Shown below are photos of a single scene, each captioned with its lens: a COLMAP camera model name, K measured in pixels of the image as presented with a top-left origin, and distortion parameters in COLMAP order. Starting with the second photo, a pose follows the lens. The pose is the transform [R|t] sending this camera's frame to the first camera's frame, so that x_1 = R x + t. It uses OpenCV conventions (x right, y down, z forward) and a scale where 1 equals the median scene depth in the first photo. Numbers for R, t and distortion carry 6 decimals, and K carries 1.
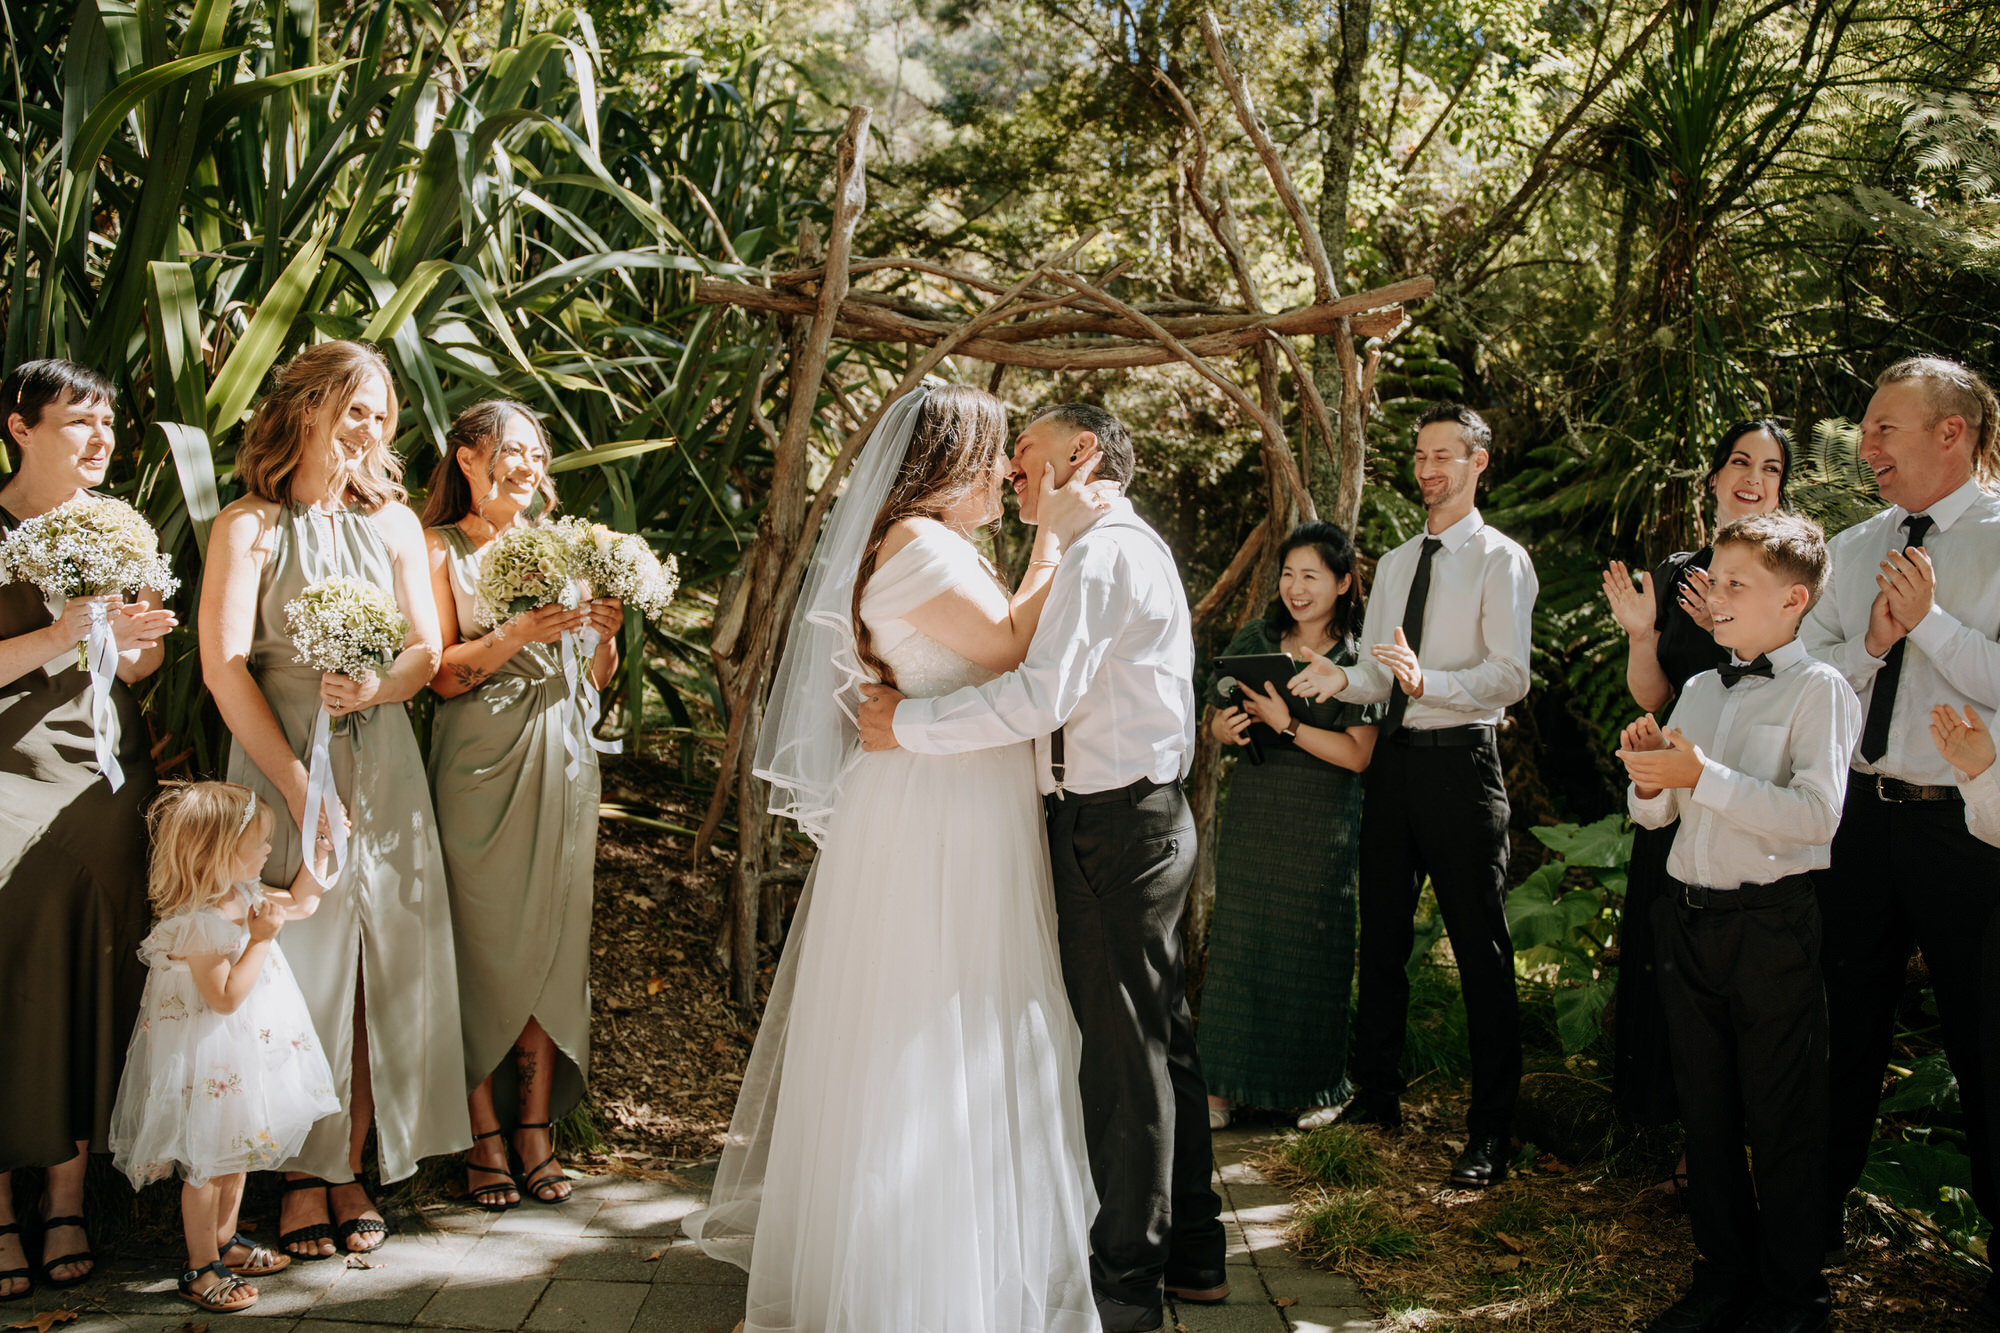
lens RADIAL K [[1656.0, 0, 1000.0], [0, 1656.0, 666.5], [0, 0, 1]] dist [-0.148157, 0.001367]
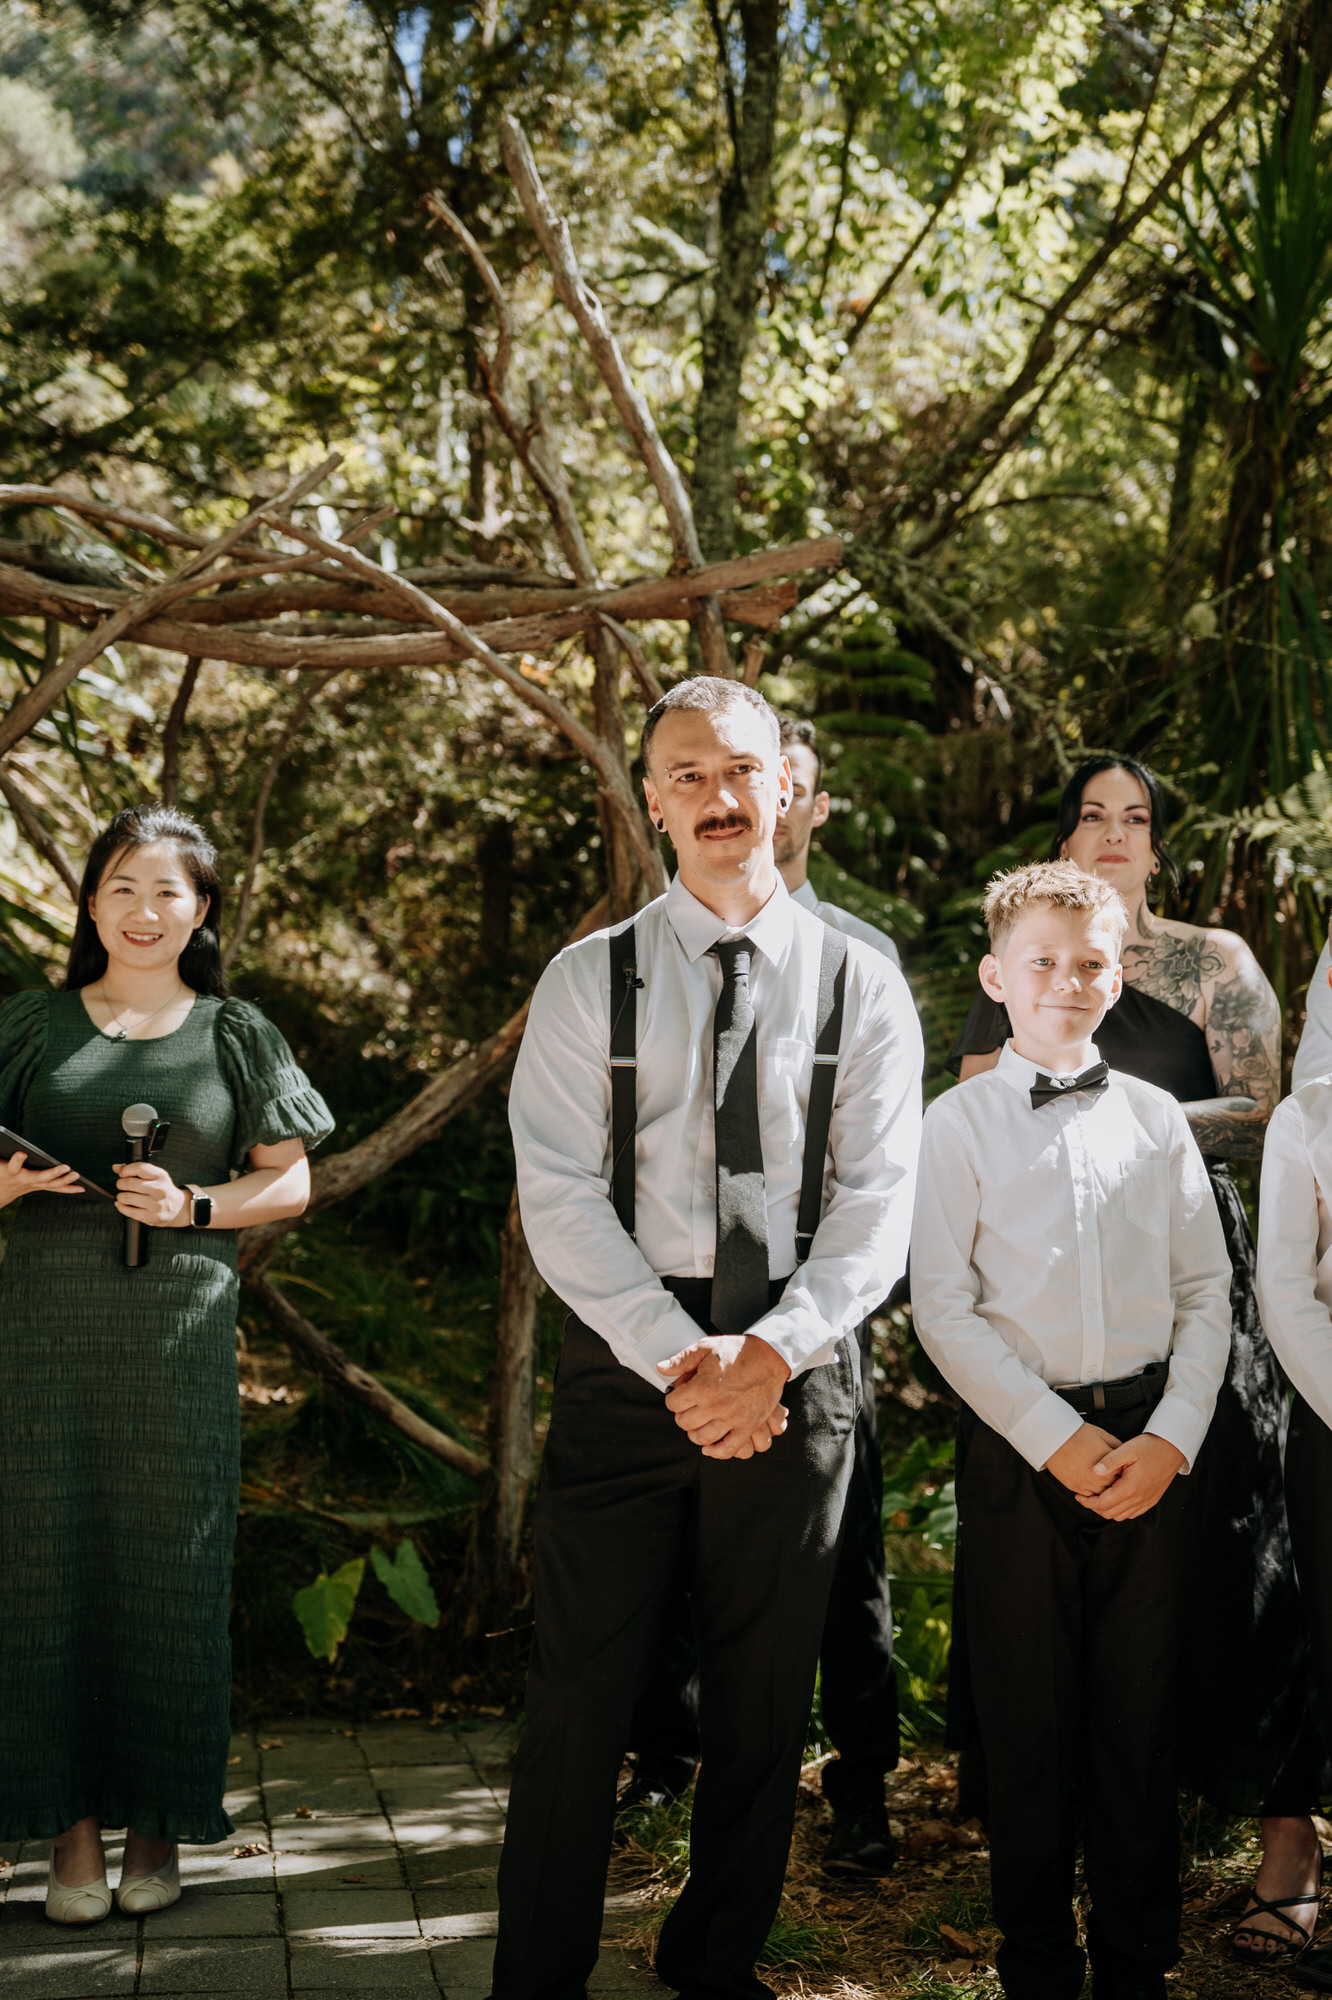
lens RADIAL K [[2982.6, 0, 666.0], [0, 2982.6, 1000.0], [0, 0, 1]] dist [0.182733, 0.042074]
pose [[0.987300, -0.002931, 0.158838, -0.003586], [0.012828, 0.998036, -0.061317, 0.017916], [-0.158347, 0.062576, 0.985399, -0.126058]]
